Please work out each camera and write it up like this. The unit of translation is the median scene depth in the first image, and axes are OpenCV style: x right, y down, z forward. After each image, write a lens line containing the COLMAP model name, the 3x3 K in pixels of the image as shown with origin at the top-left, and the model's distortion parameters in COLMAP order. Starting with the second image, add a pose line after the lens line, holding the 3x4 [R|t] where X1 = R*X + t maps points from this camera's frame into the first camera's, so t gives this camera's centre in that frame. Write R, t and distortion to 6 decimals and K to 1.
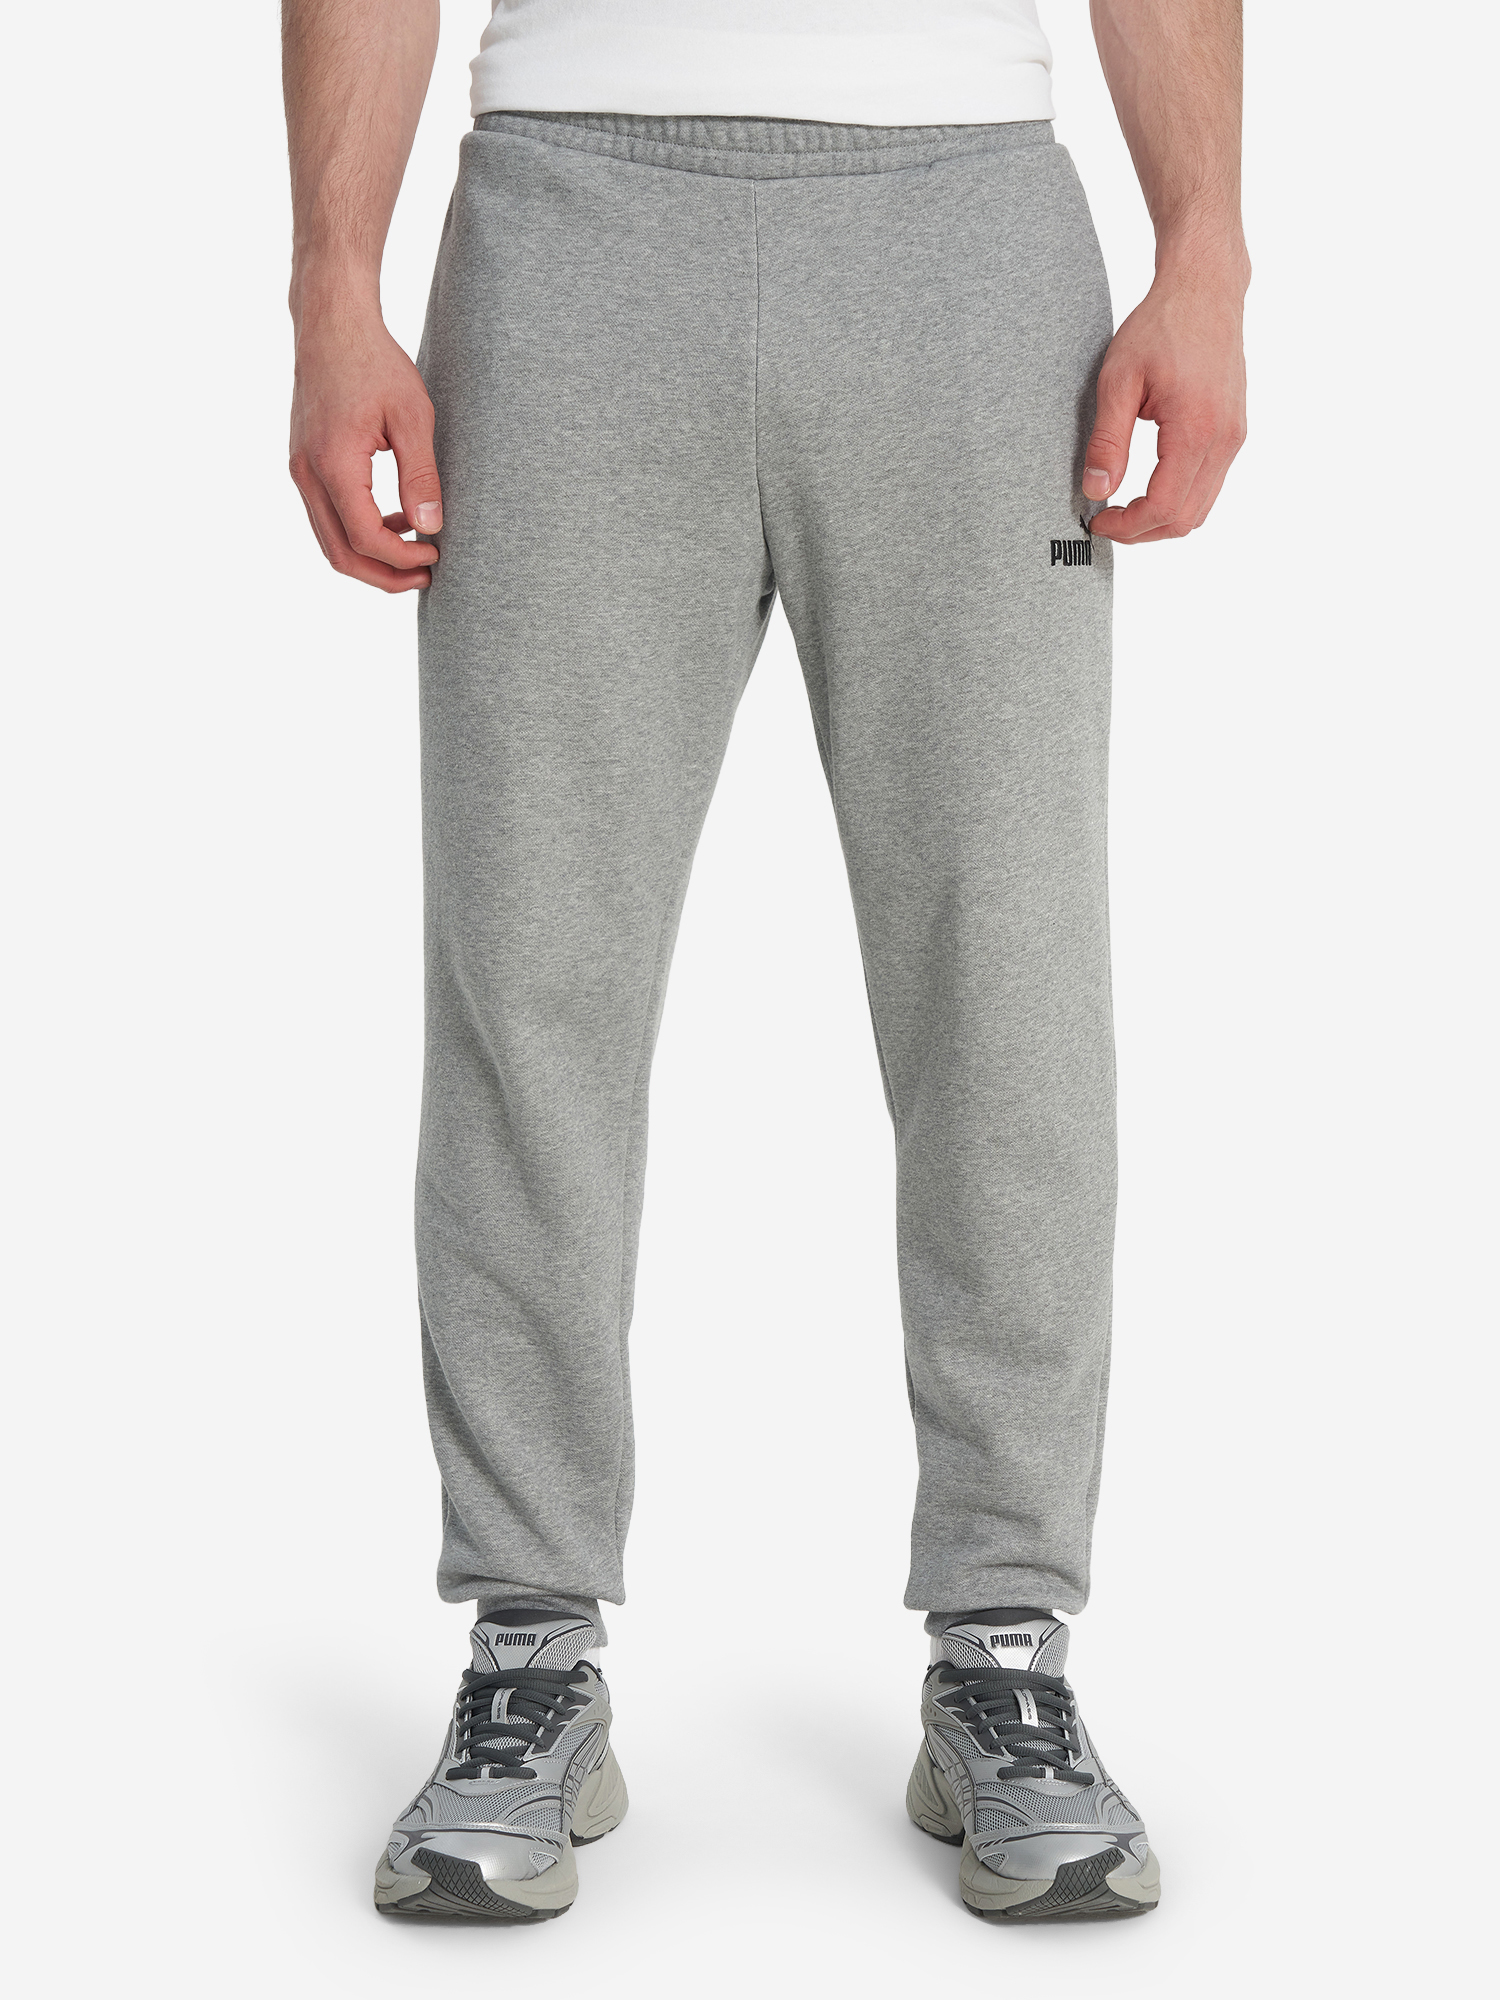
lens RADIAL K [[2782.9, 0, 749.0], [0, 2782.9, 1004.1], [0, 0, 1]] dist [0.008242, 0.000000]
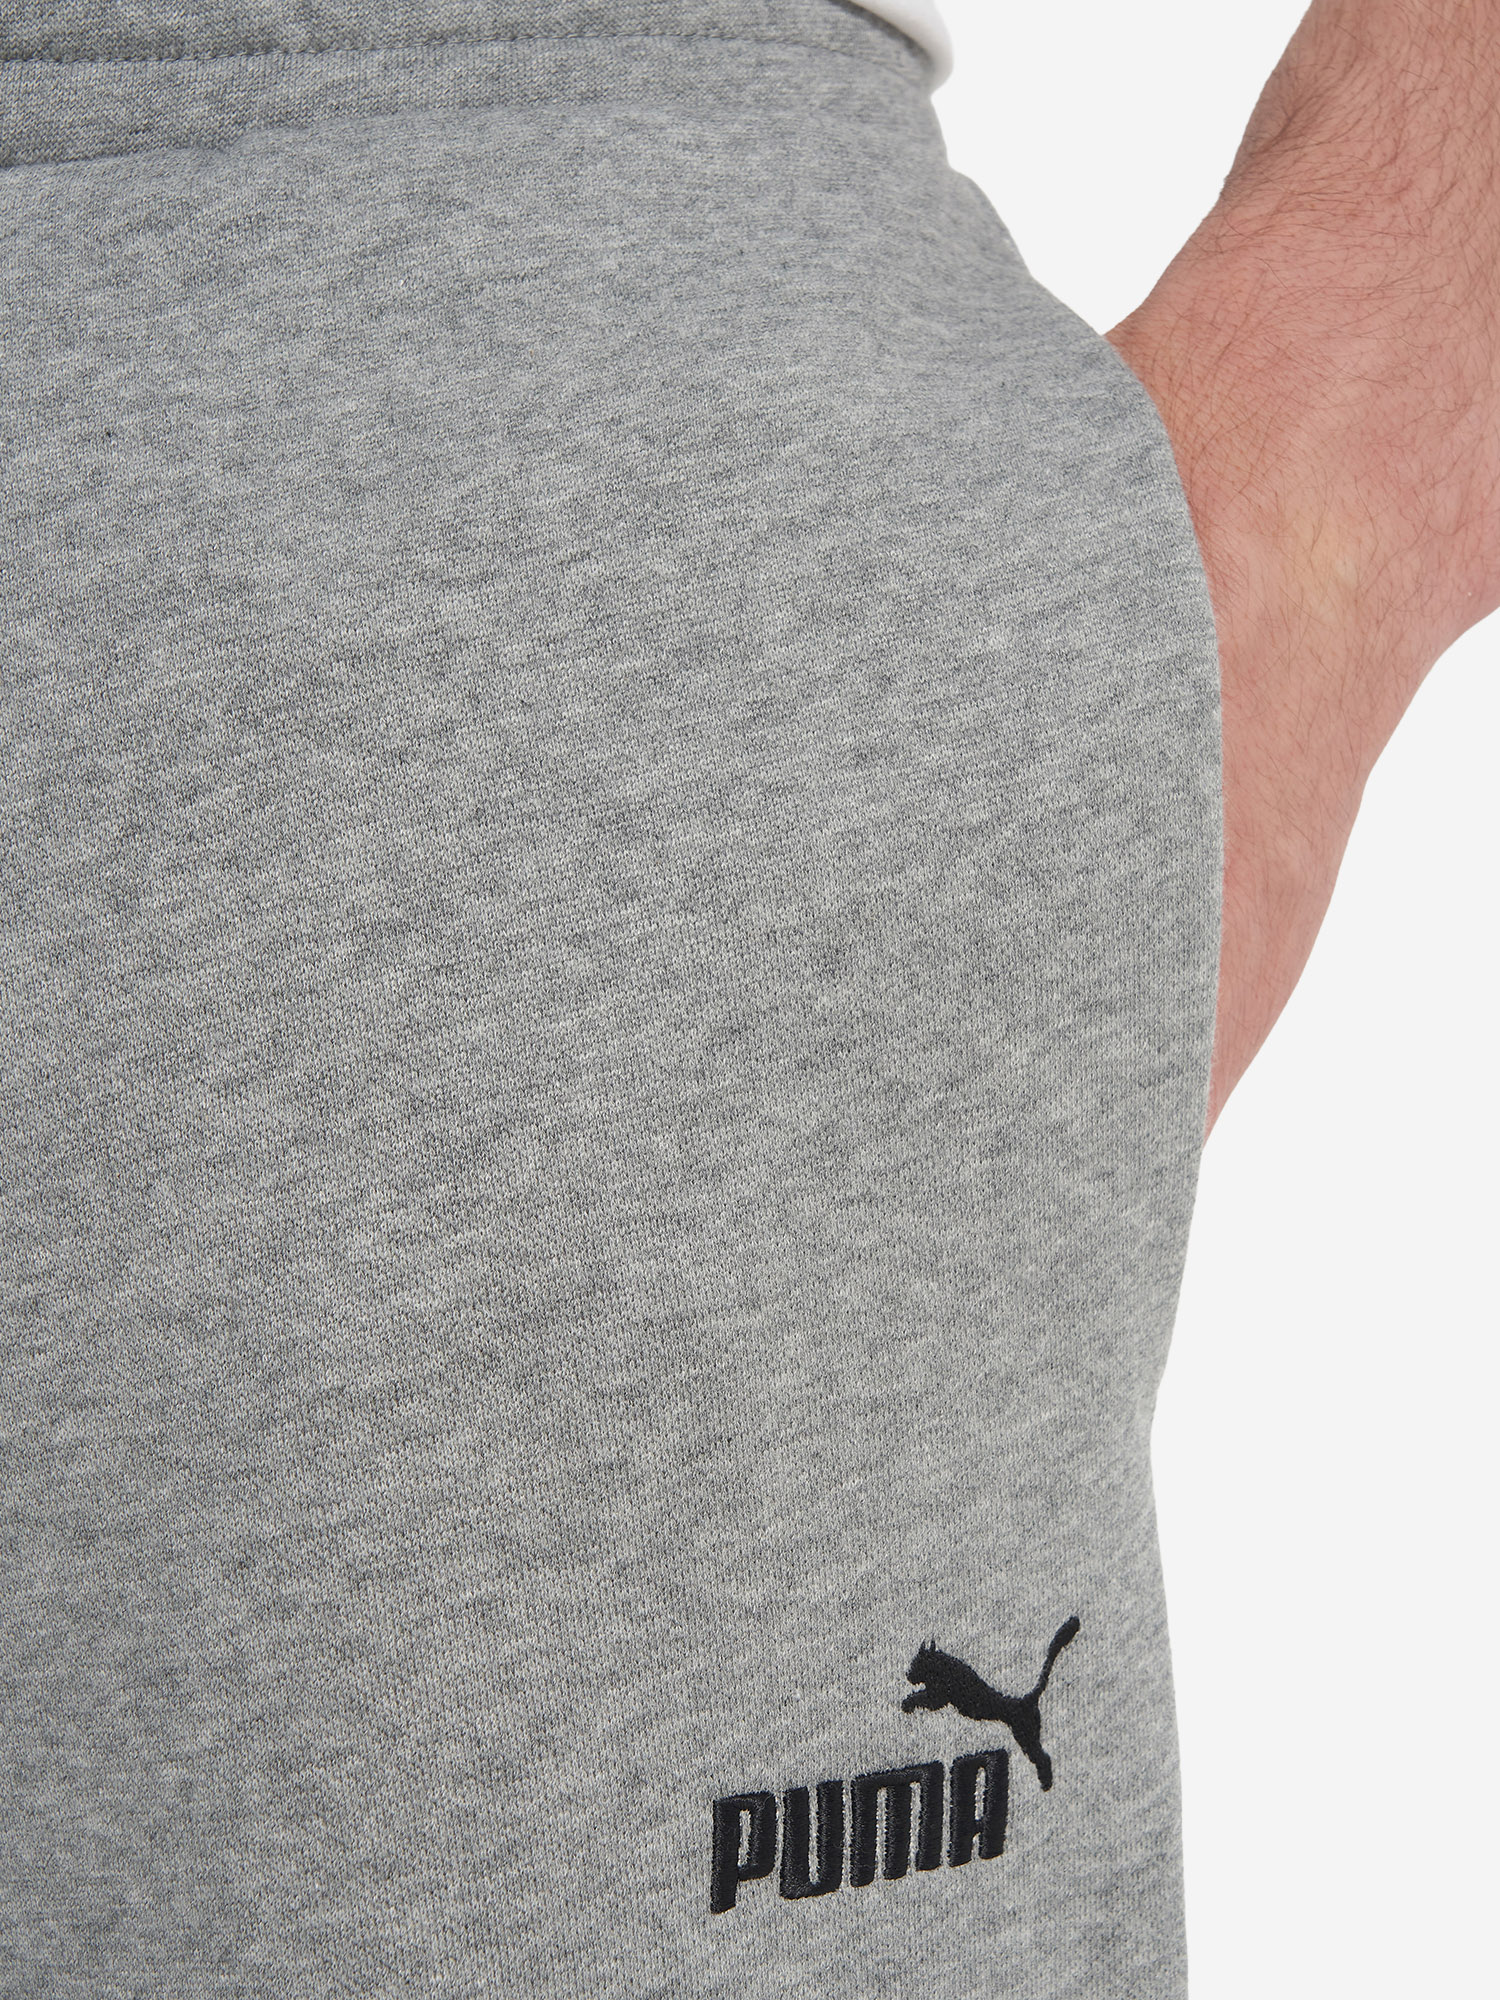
lens RADIAL K [[2782.9, 0, 750.7], [0, 2782.9, 996.5], [0, 0, 1]] dist [0.008242, 0.000000]
pose [[0.986077, 0.042294, -0.160820, 0.144072], [-0.050375, 0.997647, -0.046504, -0.220178], [0.158474, 0.053957, 0.985888, 0.794246]]
